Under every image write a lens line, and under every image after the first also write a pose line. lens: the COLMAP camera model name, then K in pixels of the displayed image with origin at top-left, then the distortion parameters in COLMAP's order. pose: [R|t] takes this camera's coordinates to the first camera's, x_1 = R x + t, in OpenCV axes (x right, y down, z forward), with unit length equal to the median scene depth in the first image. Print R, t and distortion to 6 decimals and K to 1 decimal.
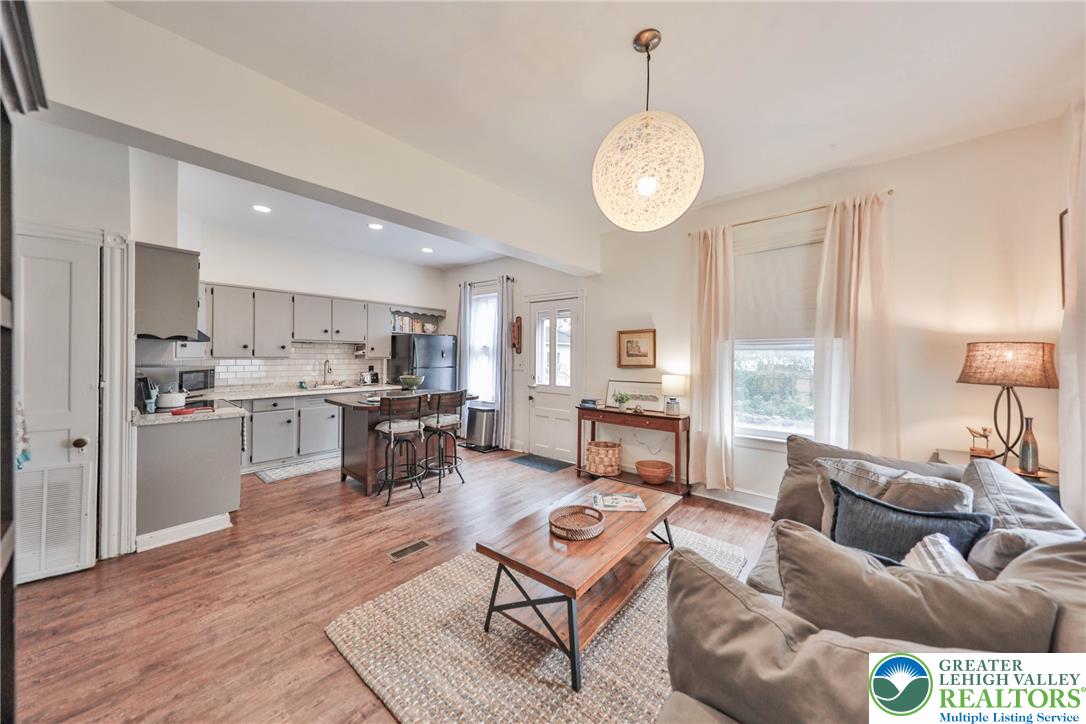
lens RADIAL K [[368.4, 0, 546.0], [0, 368.4, 352.9], [0, 0, 1]] dist [0.000374, -0.000095]
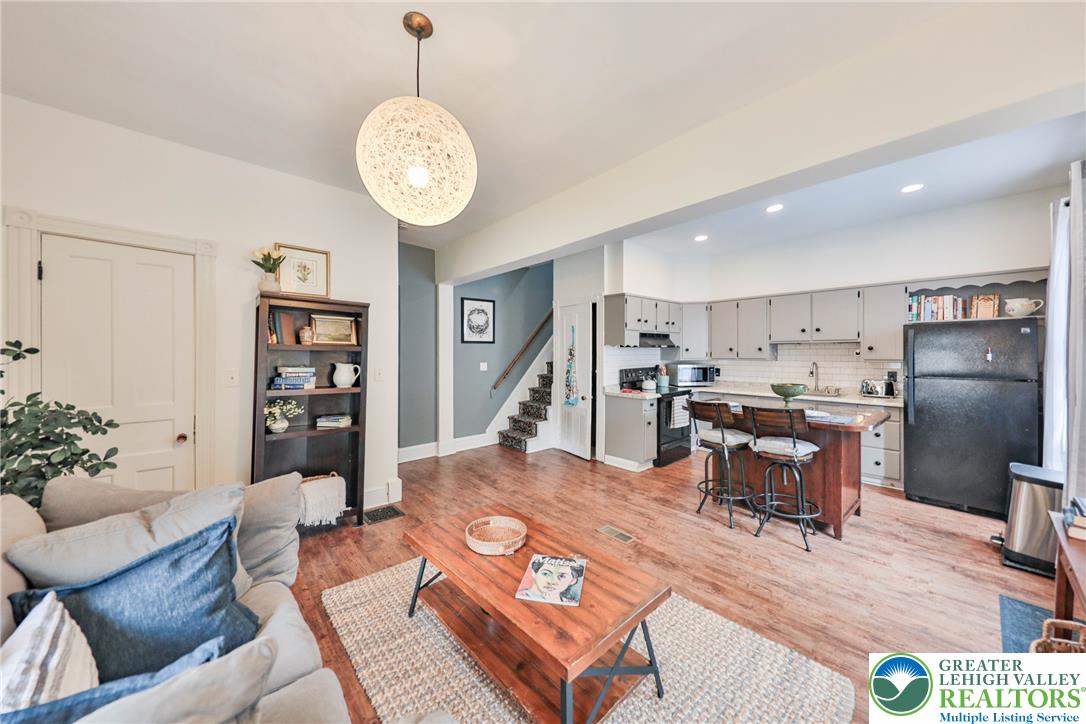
lens RADIAL K [[368.4, 0, 546.0], [0, 368.4, 352.9], [0, 0, 1]] dist [0.000374, -0.000095]
pose [[-0.134268, -0.008324, -0.990910, 0.649651], [0.005658, 0.999942, -0.009167, 0.002101], [0.990929, -0.006838, -0.134213, 0.813530]]
